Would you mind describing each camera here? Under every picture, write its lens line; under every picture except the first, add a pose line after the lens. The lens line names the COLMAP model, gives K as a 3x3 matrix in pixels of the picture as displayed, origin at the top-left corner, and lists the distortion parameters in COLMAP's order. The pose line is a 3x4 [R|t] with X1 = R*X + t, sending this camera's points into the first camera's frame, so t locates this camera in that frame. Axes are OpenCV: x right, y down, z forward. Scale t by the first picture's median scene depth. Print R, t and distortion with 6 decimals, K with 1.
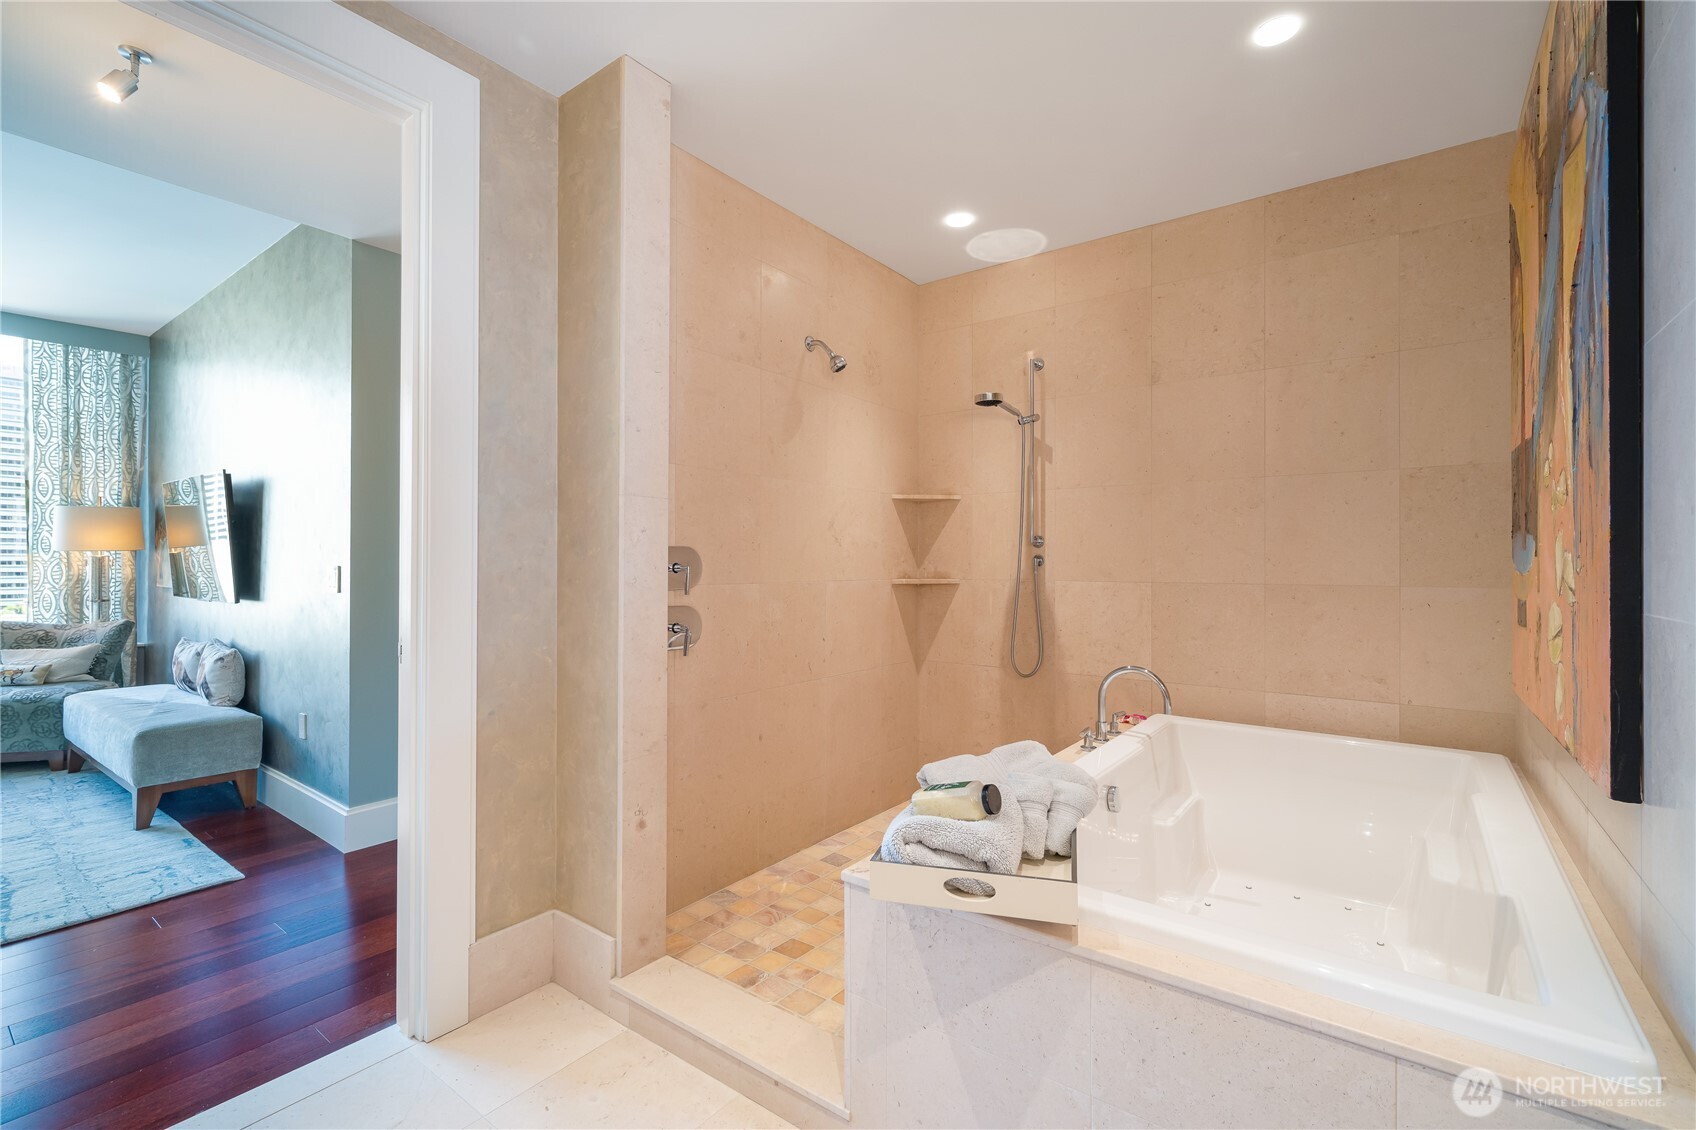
lens RADIAL K [[743.5, 0, 847.1], [0, 743.5, 558.5], [0, 0, 1]] dist [0.000407, -0.000051]
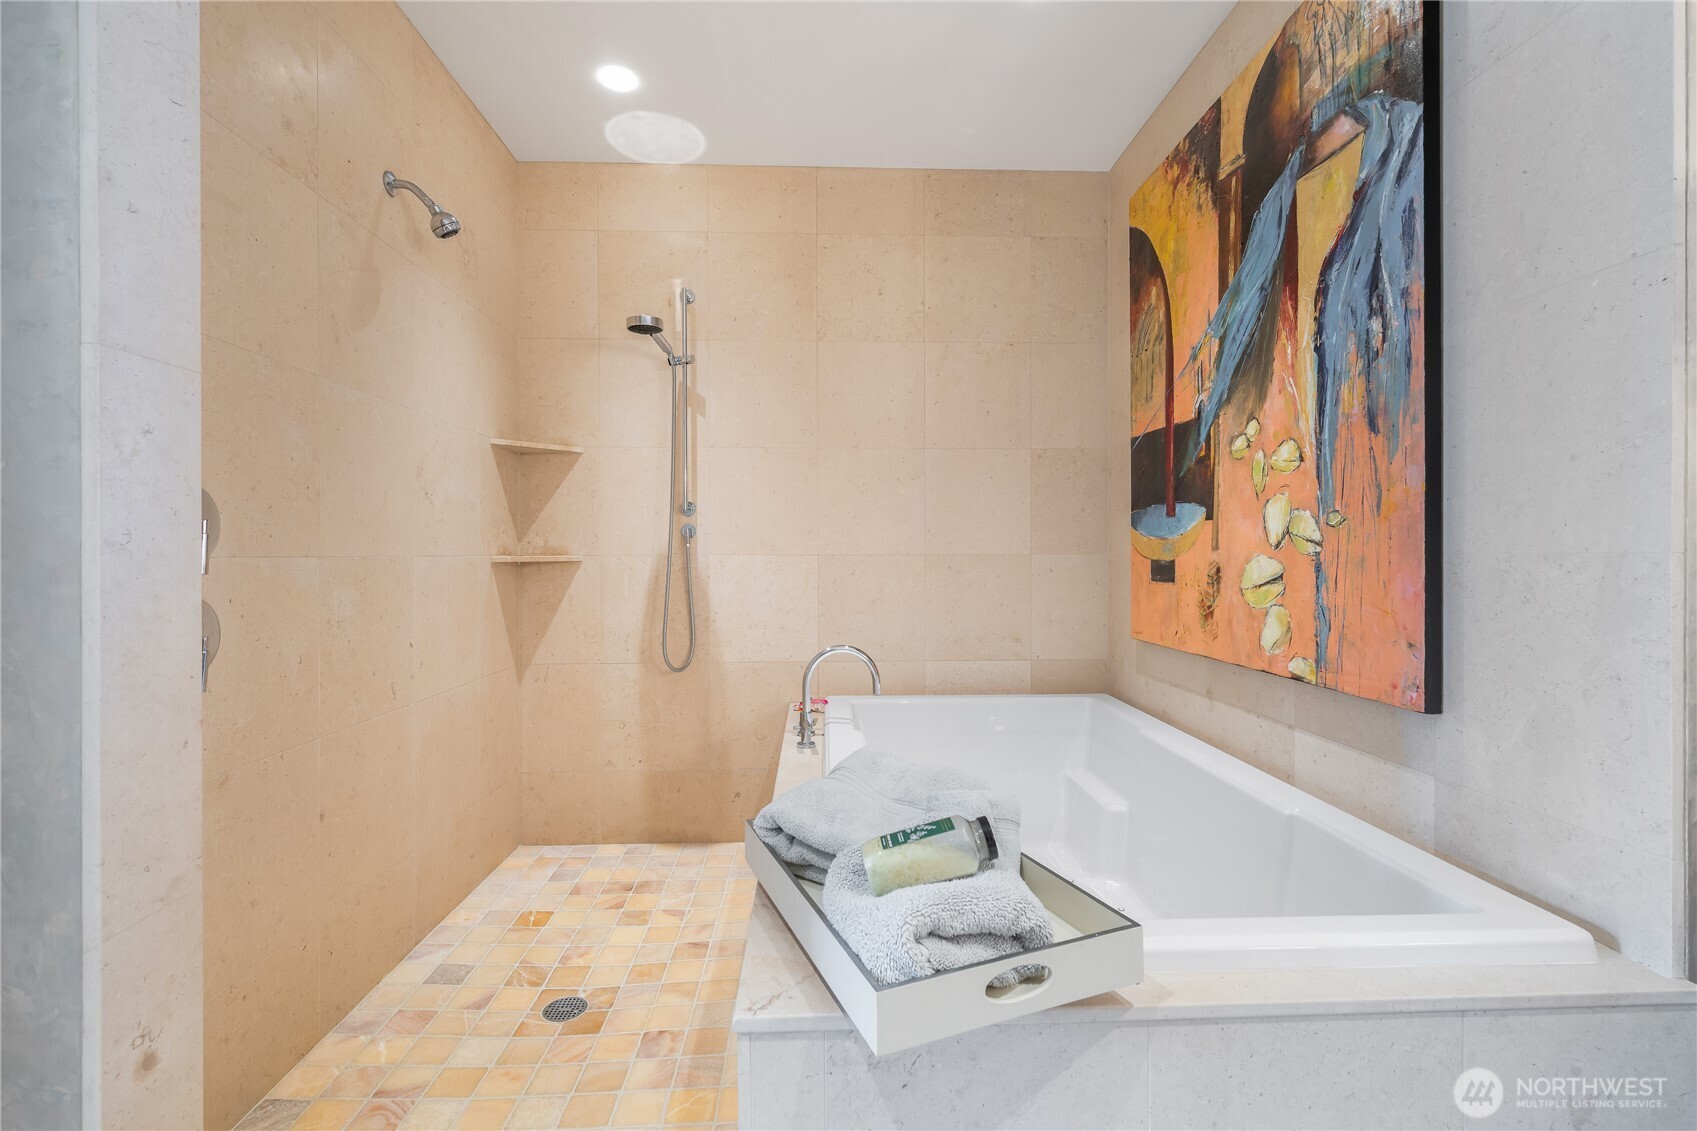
lens RADIAL K [[763.4, 0, 847.6], [0, 763.4, 555.9], [0, 0, 1]] dist [0.000503, -0.000066]
pose [[0.775887, -0.005585, 0.630847, -0.170958], [-0.000333, 0.999957, 0.009263, 0.026134], [-0.630872, -0.007397, 0.775852, 0.256422]]
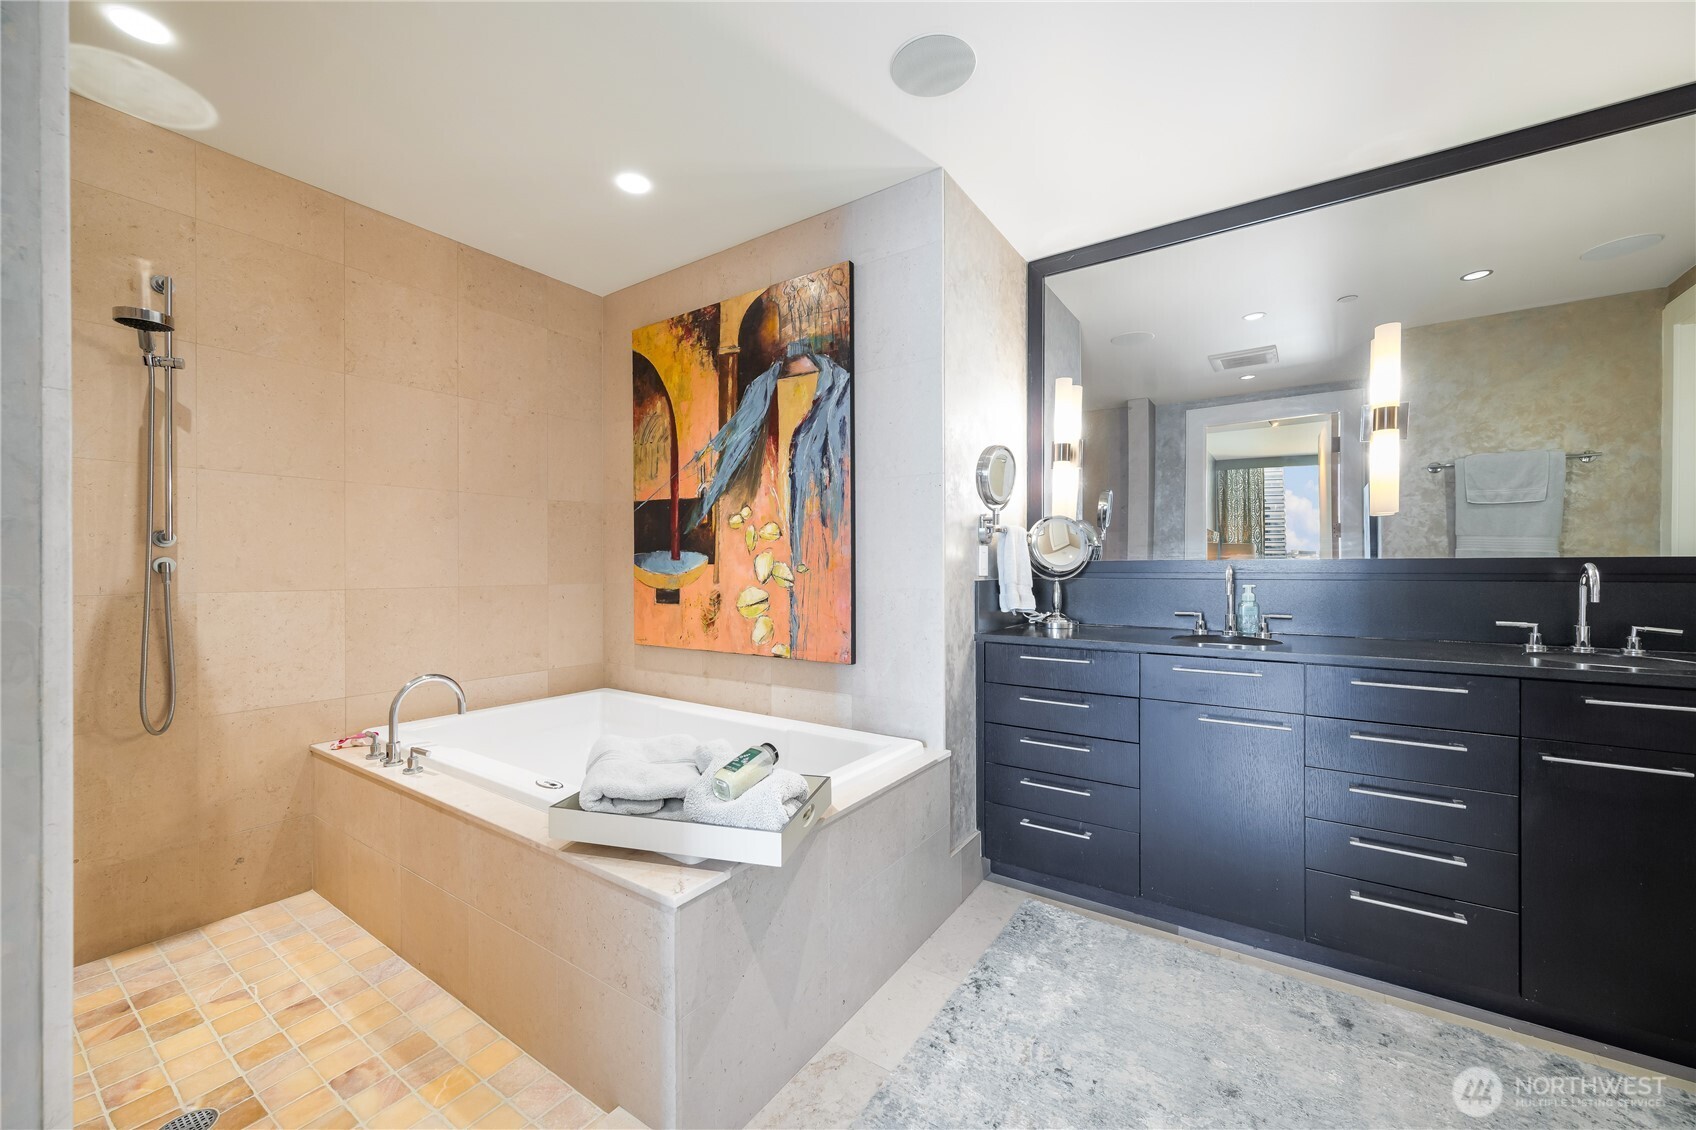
lens RADIAL K [[671.6, 0, 848.0], [0, 671.6, 565.0], [0, 0, 1]] dist [-0.000104, -0.000081]
pose [[-0.048814, 0.000180, 0.998808, -0.475826], [-0.005788, 0.999983, -0.000463, -0.001551], [-0.998791, -0.005803, -0.048812, 0.451065]]
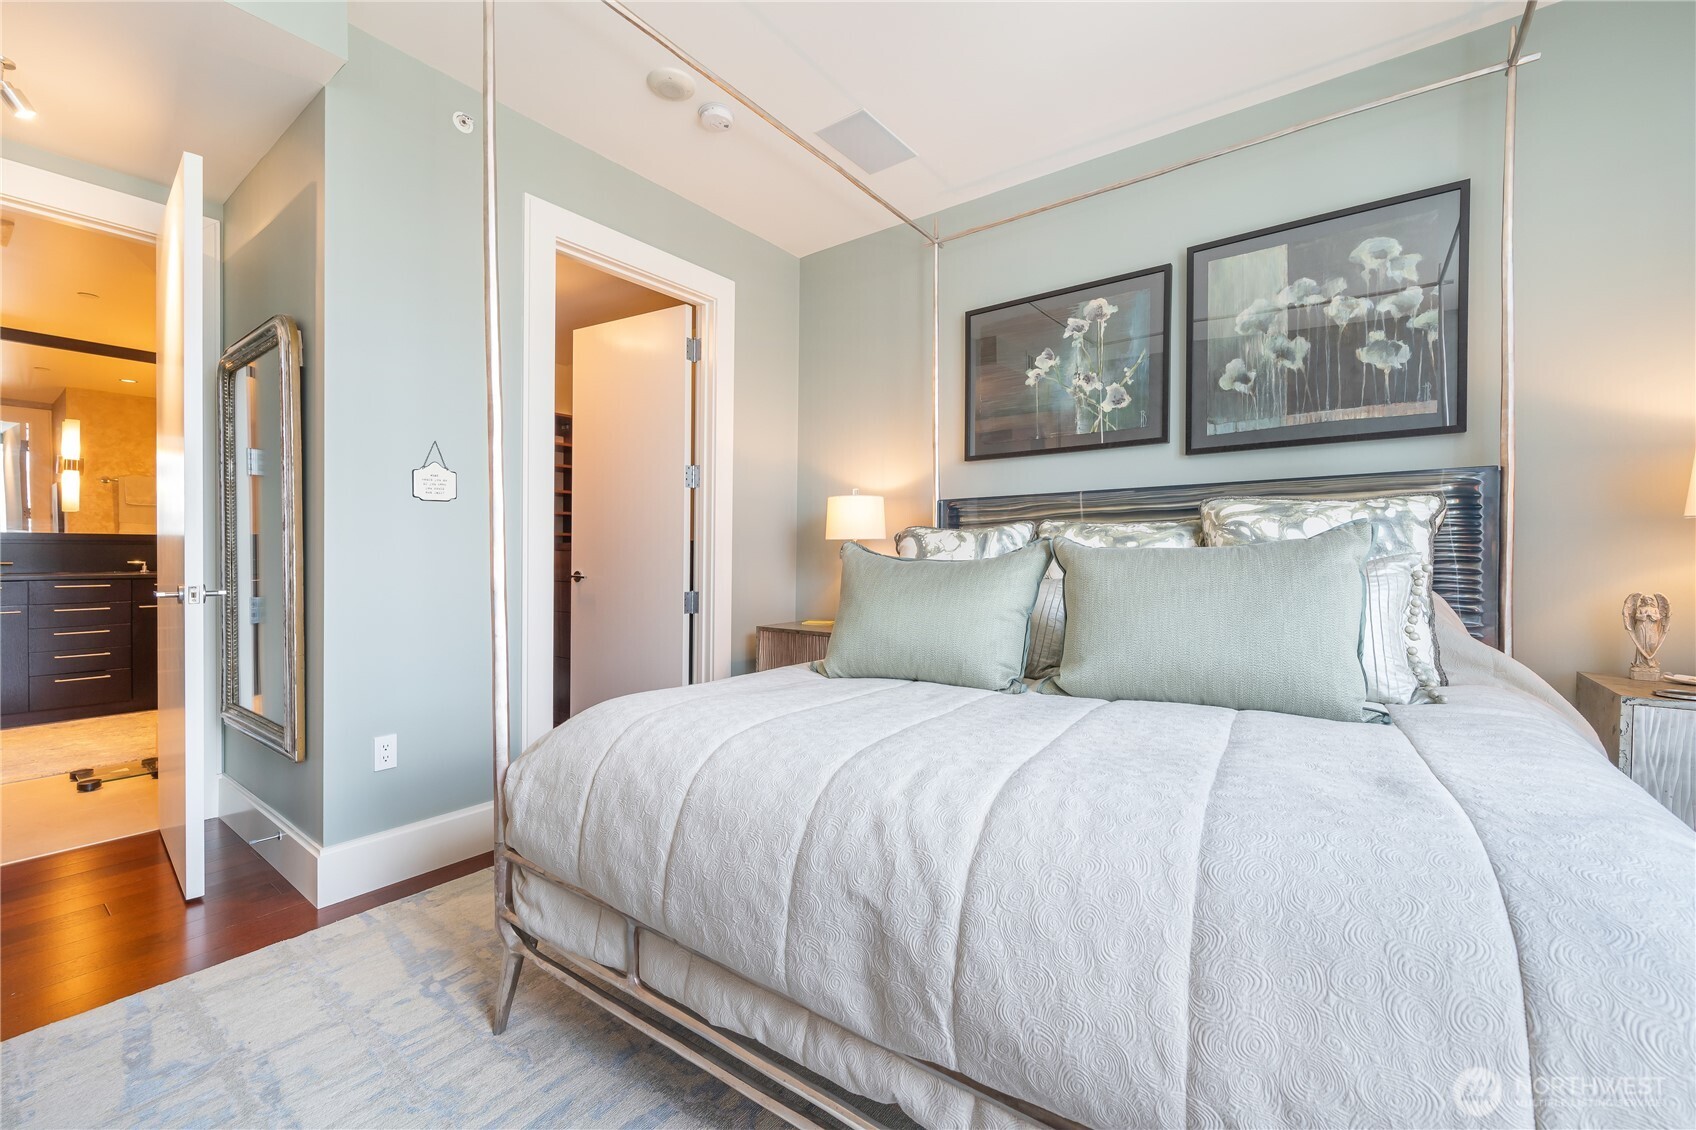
lens RADIAL K [[687.5, 0, 838.4], [0, 687.5, 554.6], [0, 0, 1]] dist [0.000665, -0.000096]
pose [[-0.999968, -0.004758, 0.006373, -1.598166], [-0.004737, 0.999983, 0.003348, 0.023978], [-0.006389, 0.003318, -0.999974, 1.446722]]
